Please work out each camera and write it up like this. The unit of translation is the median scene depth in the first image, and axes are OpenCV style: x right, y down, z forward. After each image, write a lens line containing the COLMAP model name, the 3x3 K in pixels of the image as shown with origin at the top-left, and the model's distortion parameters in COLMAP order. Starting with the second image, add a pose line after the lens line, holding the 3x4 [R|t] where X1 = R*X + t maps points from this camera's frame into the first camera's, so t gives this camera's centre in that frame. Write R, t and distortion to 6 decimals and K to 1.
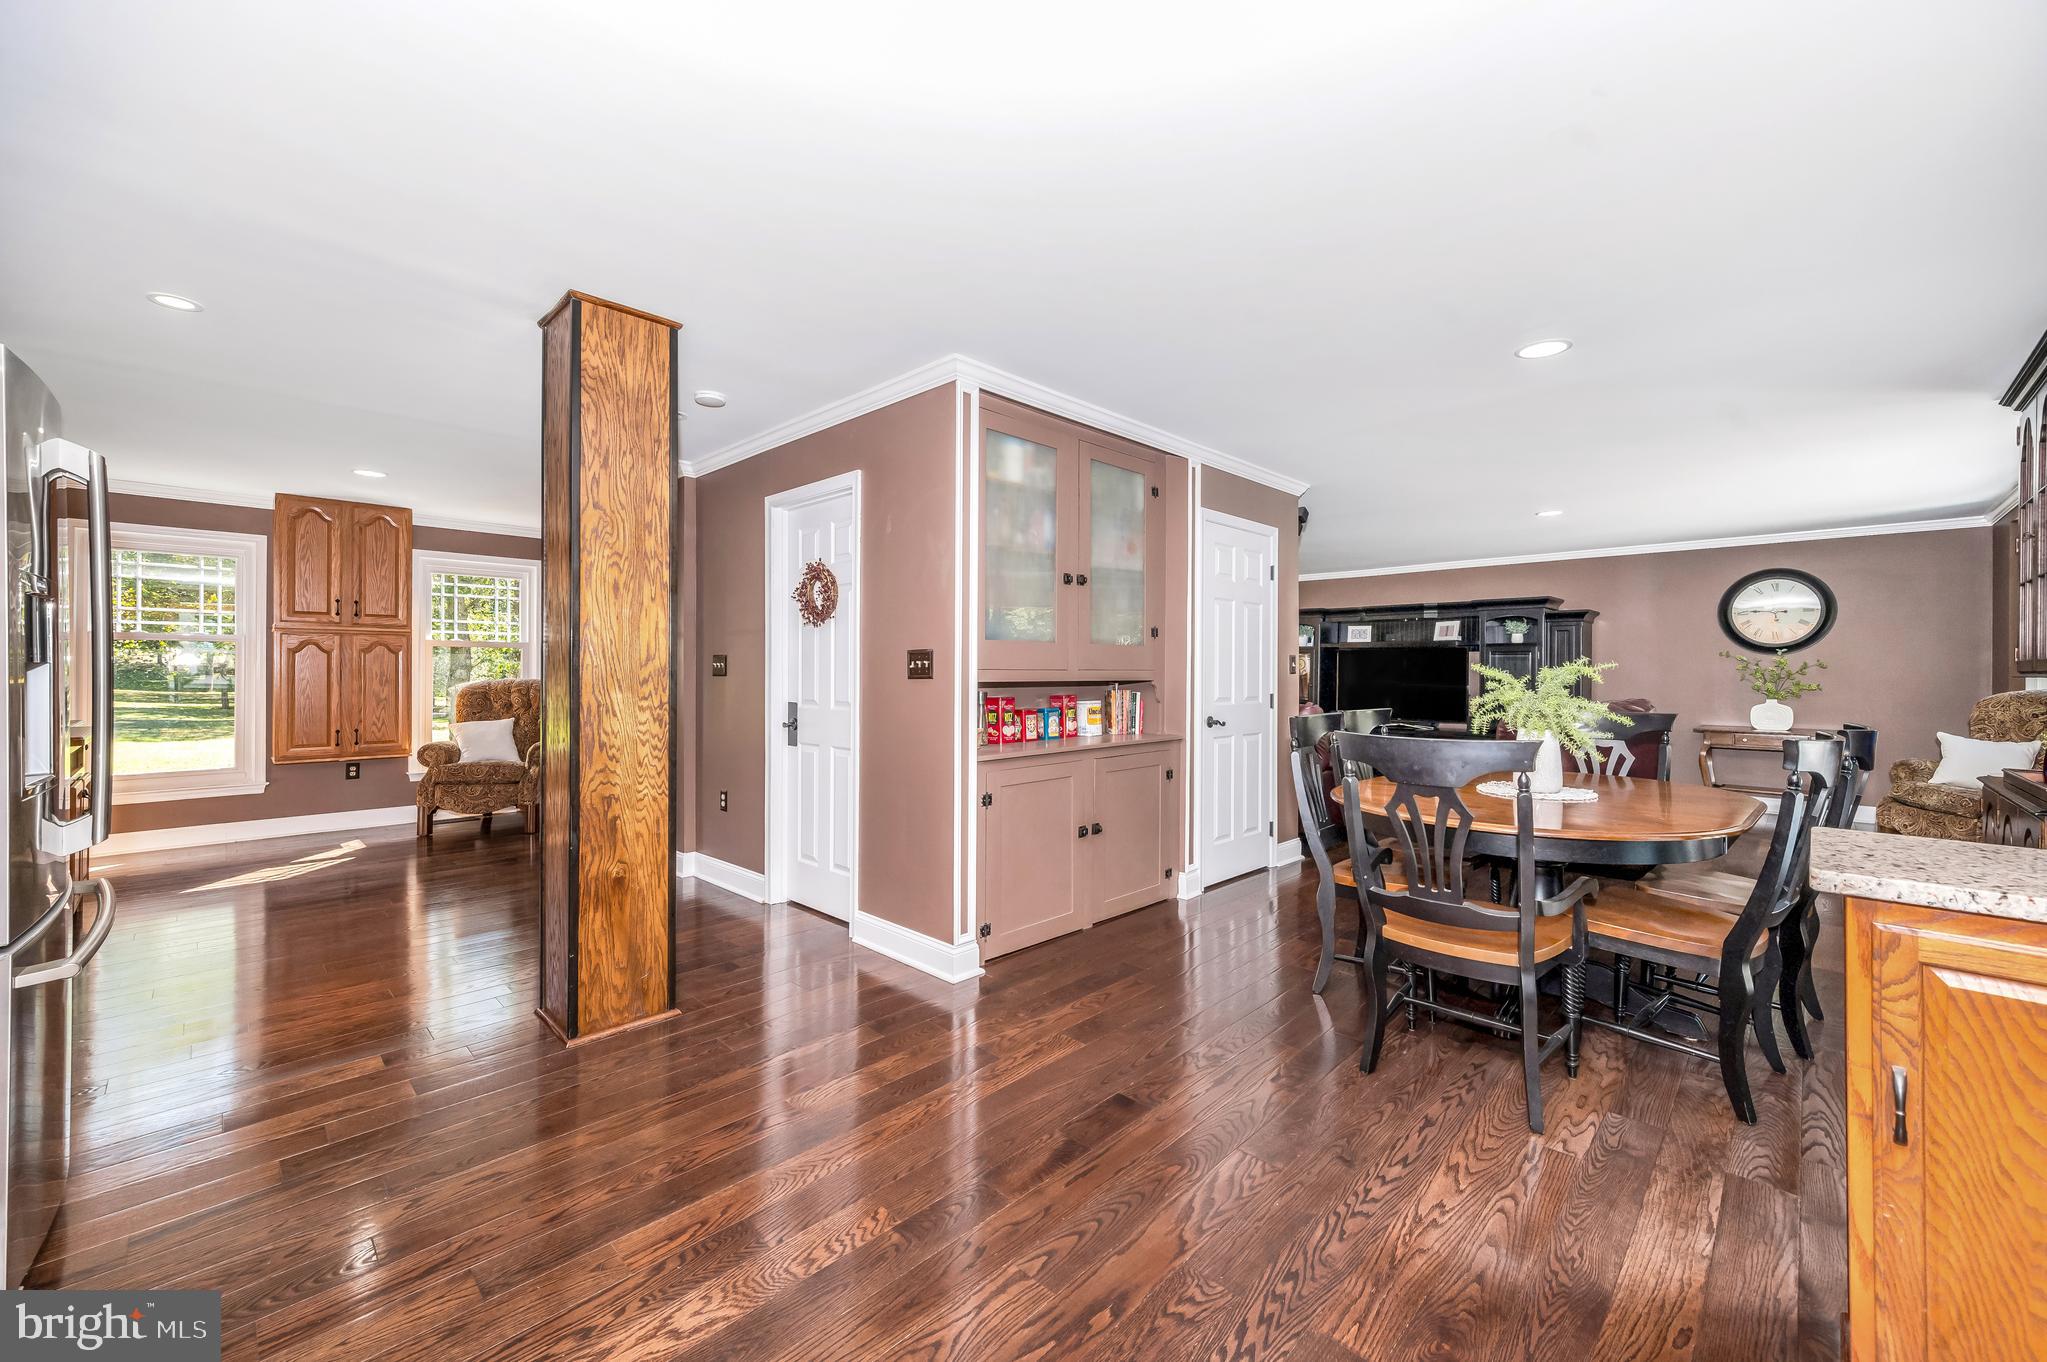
lens RADIAL K [[801.6, 0, 1022.8], [0, 801.6, 667.7], [0, 0, 1]] dist [0.002488, 0.000221]
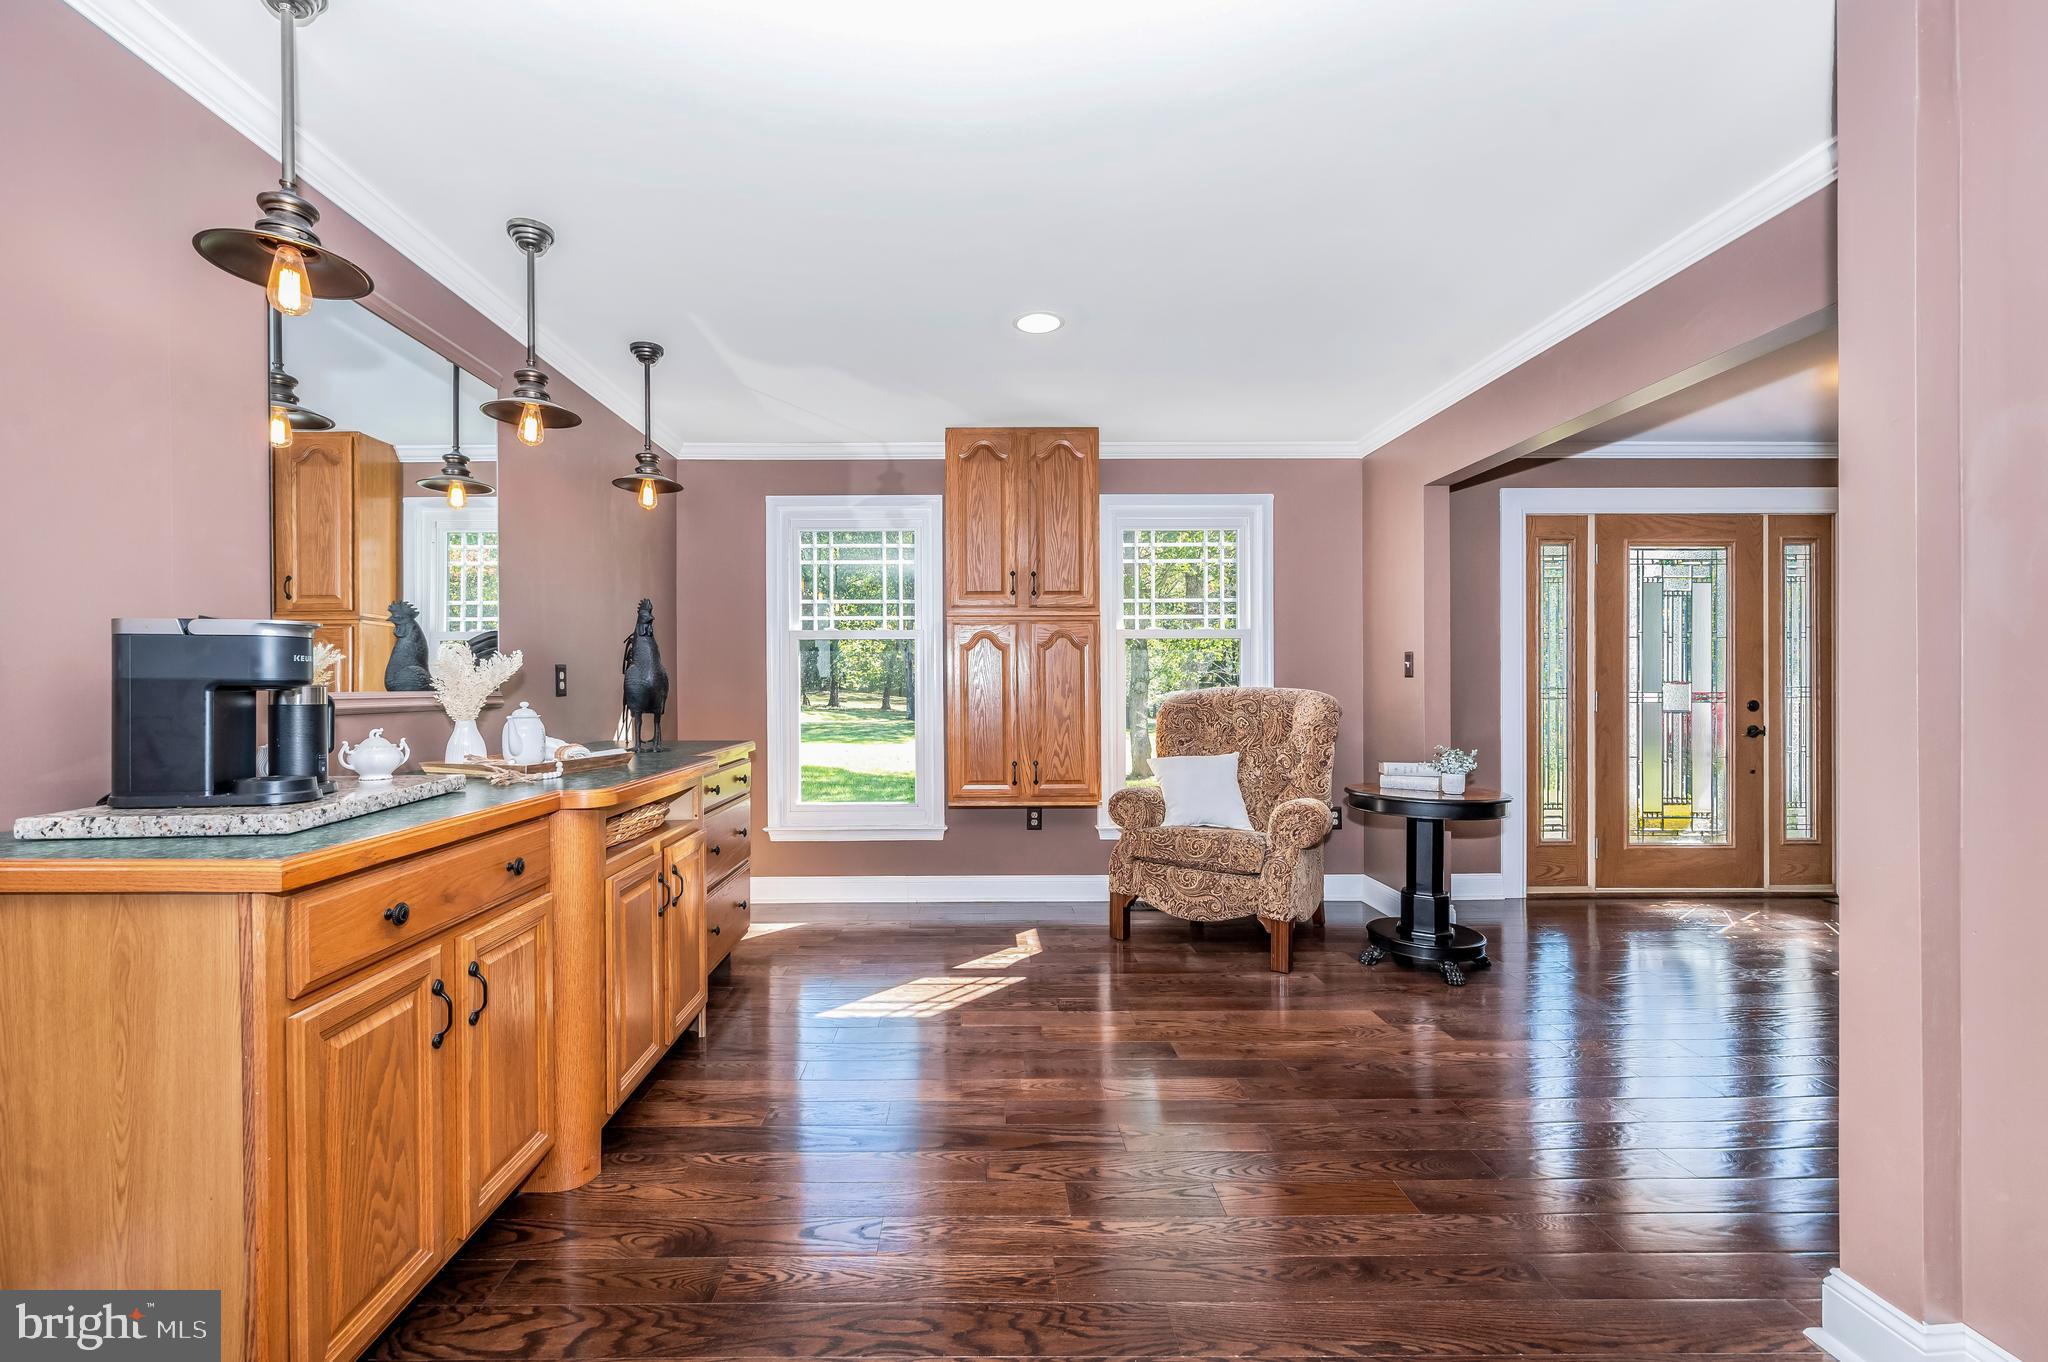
lens RADIAL K [[845.5, 0, 976.9], [0, 845.5, 684.7], [0, 0, 1]] dist [0.001237, 0.000109]
pose [[0.701488, -0.006946, -0.712648, -0.751852], [0.010830, 0.999941, 0.000915, 0.022697], [0.712599, -0.008360, 0.701521, 0.982380]]
